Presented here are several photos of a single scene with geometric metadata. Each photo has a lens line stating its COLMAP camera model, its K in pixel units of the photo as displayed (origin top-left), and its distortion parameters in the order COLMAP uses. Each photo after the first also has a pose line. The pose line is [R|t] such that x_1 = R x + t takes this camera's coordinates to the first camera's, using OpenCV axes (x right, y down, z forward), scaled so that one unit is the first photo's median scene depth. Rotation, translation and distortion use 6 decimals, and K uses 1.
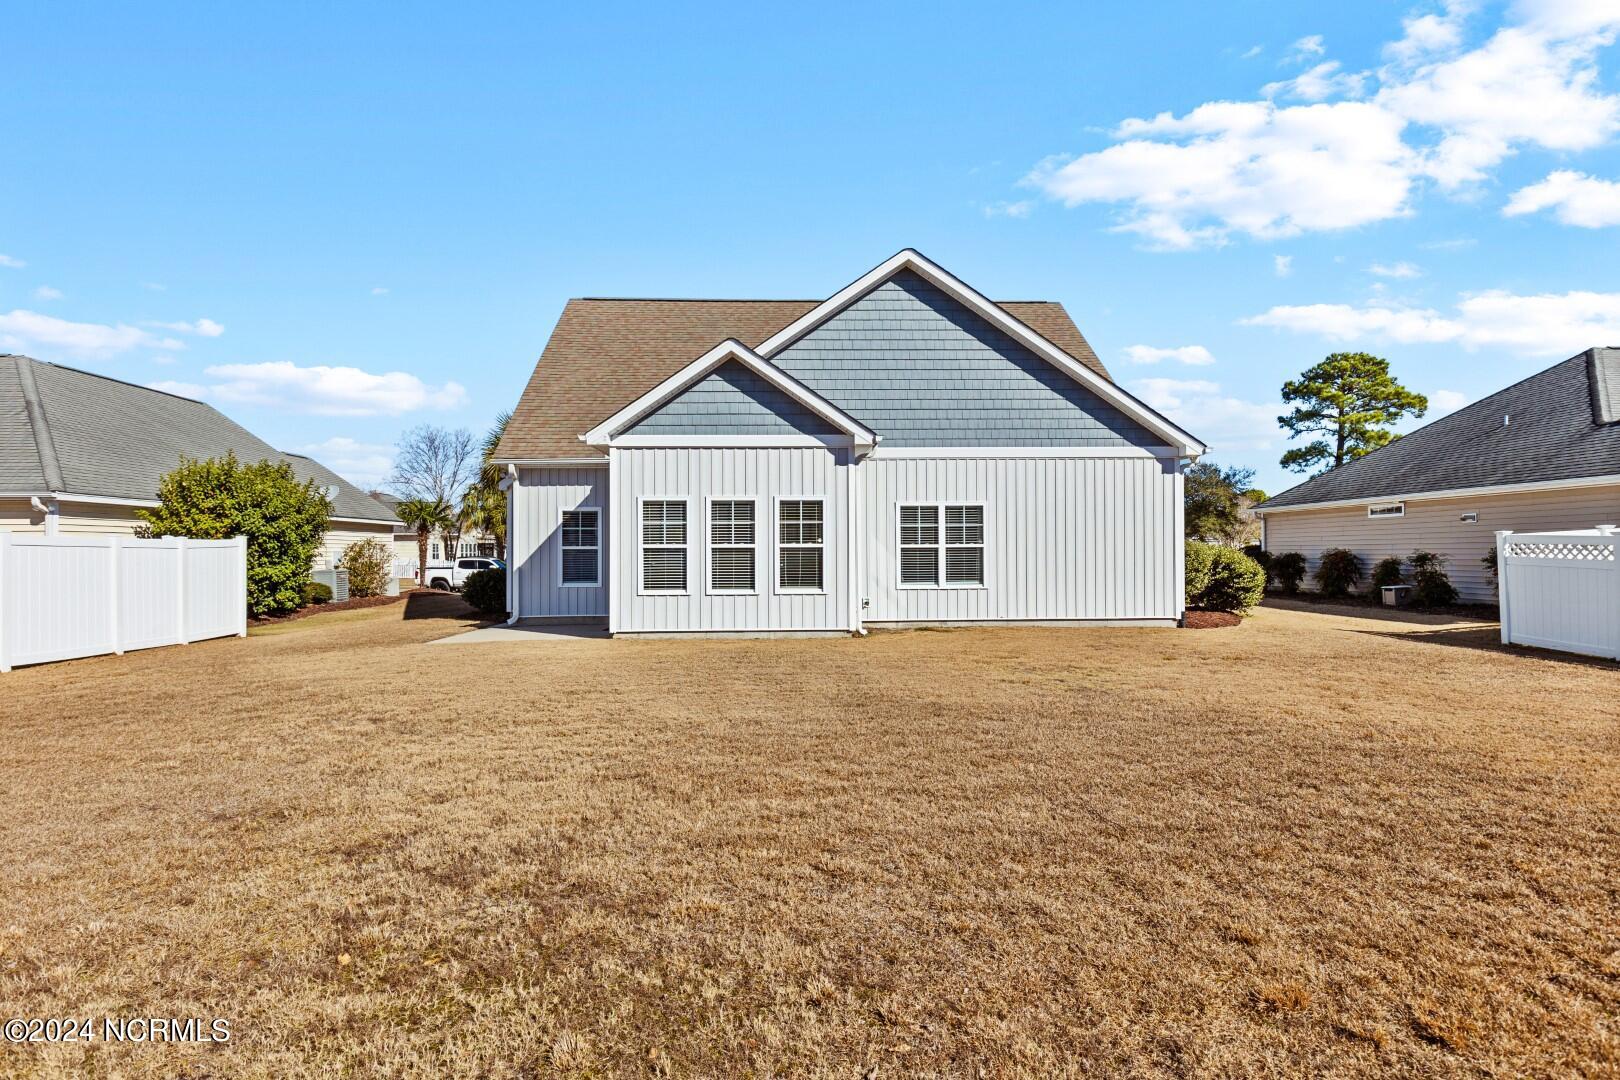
lens RADIAL K [[816.9, 0, 810.4], [0, 816.9, 530.1], [0, 0, 1]] dist [-0.002996, -0.000202]
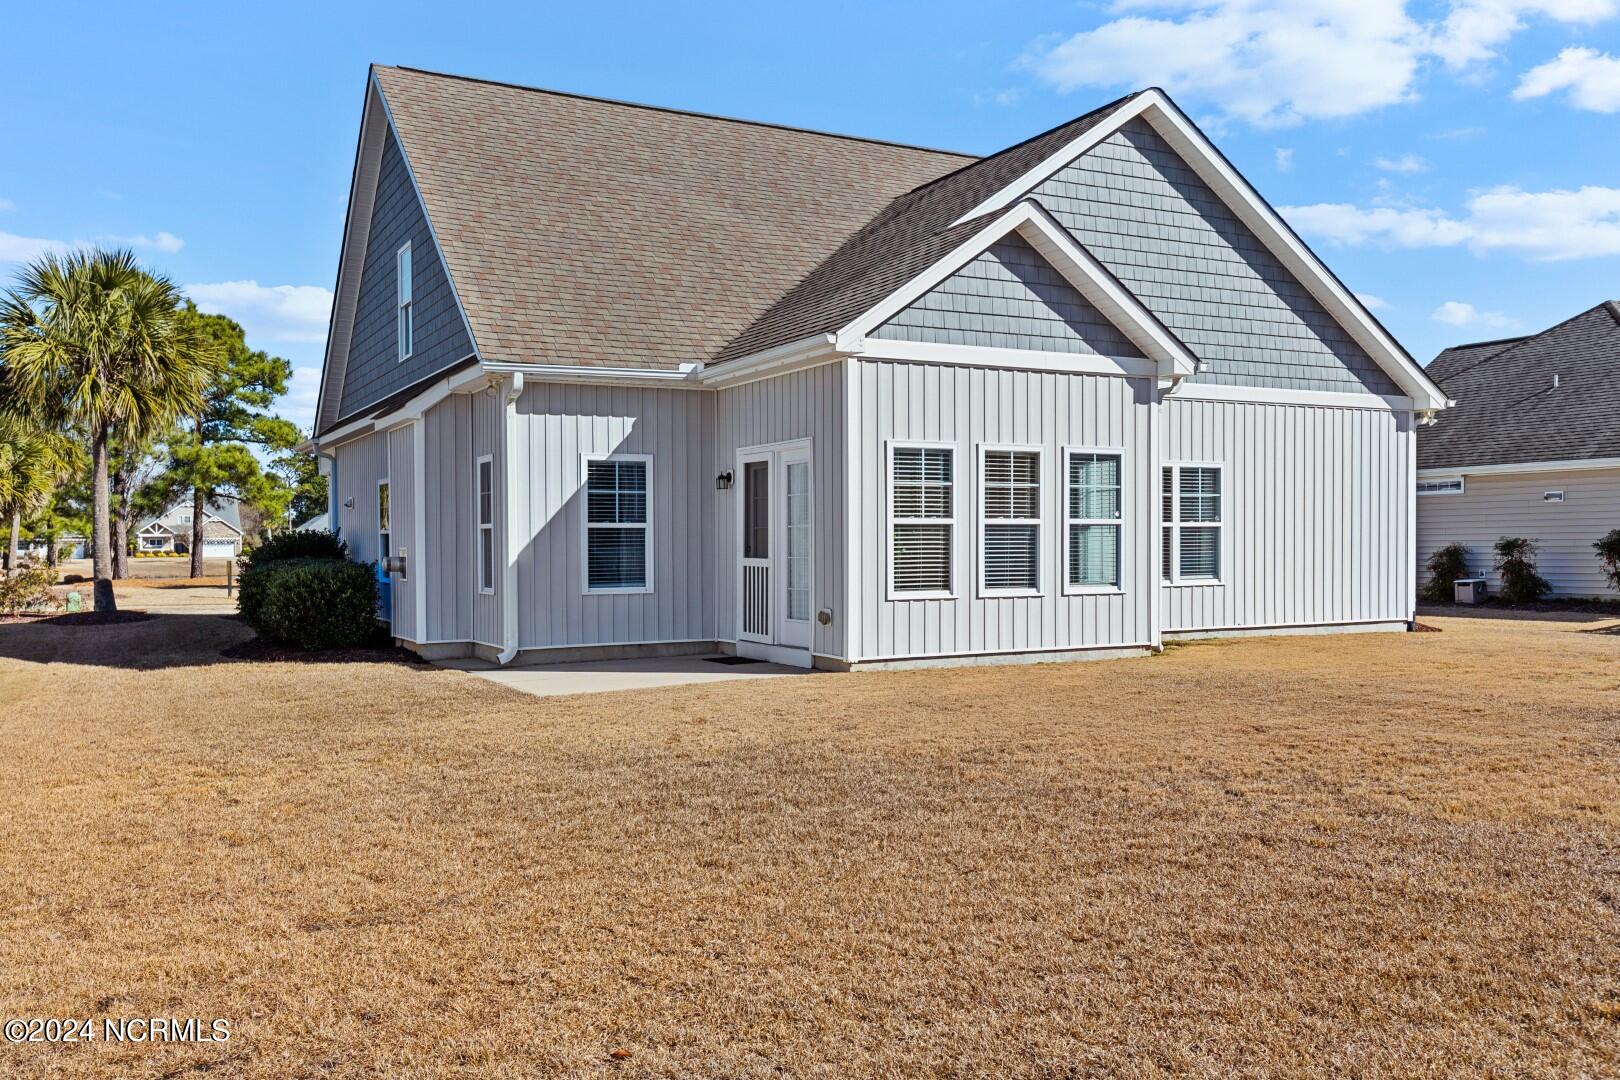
lens RADIAL K [[1384.9, 0, 809.9], [0, 1384.9, 551.1], [0, 0, 1]] dist [0.001192, -0.000929]
pose [[0.900873, -0.002690, 0.434075, -0.632946], [-0.010448, 0.999557, 0.027878, 0.012402], [-0.433958, -0.029650, 0.900445, 0.070520]]
